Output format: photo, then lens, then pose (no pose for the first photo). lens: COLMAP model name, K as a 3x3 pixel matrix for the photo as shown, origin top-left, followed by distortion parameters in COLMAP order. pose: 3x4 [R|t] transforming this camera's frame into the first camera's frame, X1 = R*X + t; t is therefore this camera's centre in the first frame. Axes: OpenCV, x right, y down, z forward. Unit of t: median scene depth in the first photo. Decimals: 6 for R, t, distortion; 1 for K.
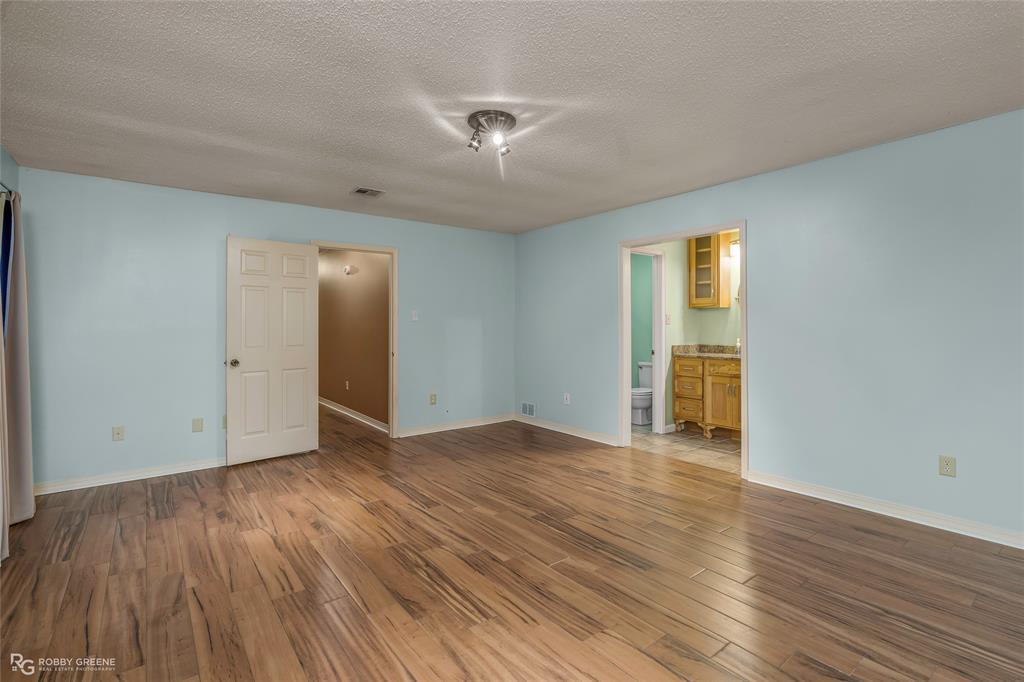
lens RADIAL K [[465.0, 0, 514.2], [0, 465.0, 334.4], [0, 0, 1]] dist [-0.009053, 0.002838]
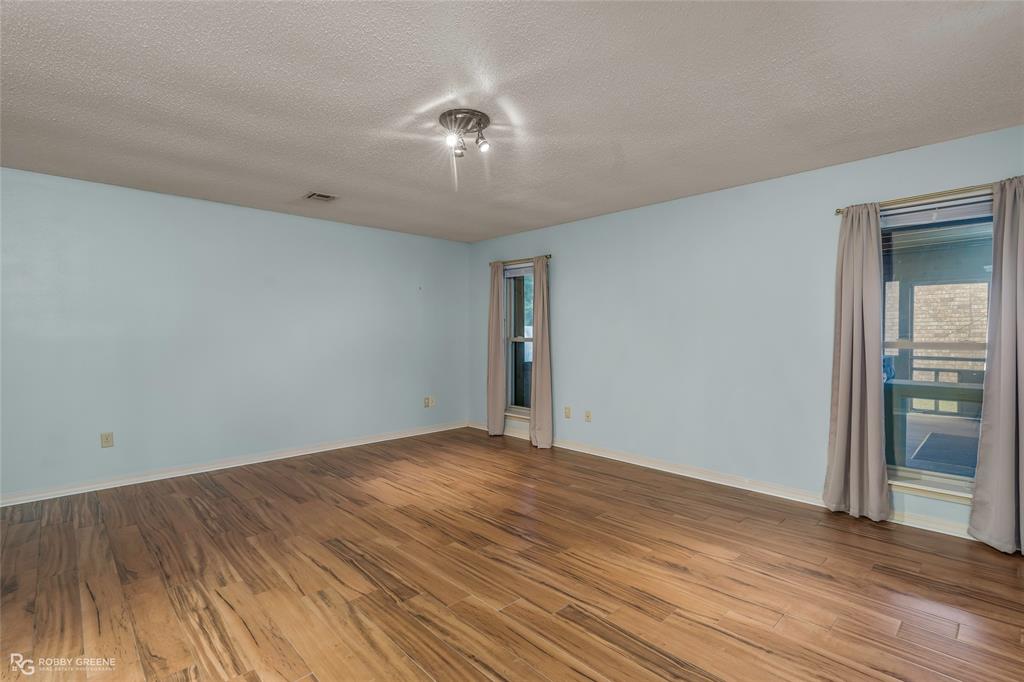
lens RADIAL K [[465.0, 0, 515.8], [0, 465.0, 341.2], [0, 0, 1]] dist [-0.009053, 0.002838]
pose [[-0.992591, 0.006558, -0.121326, -0.031858], [0.002498, 0.999433, 0.033592, -0.035715], [0.121477, 0.033040, -0.992044, 1.915186]]
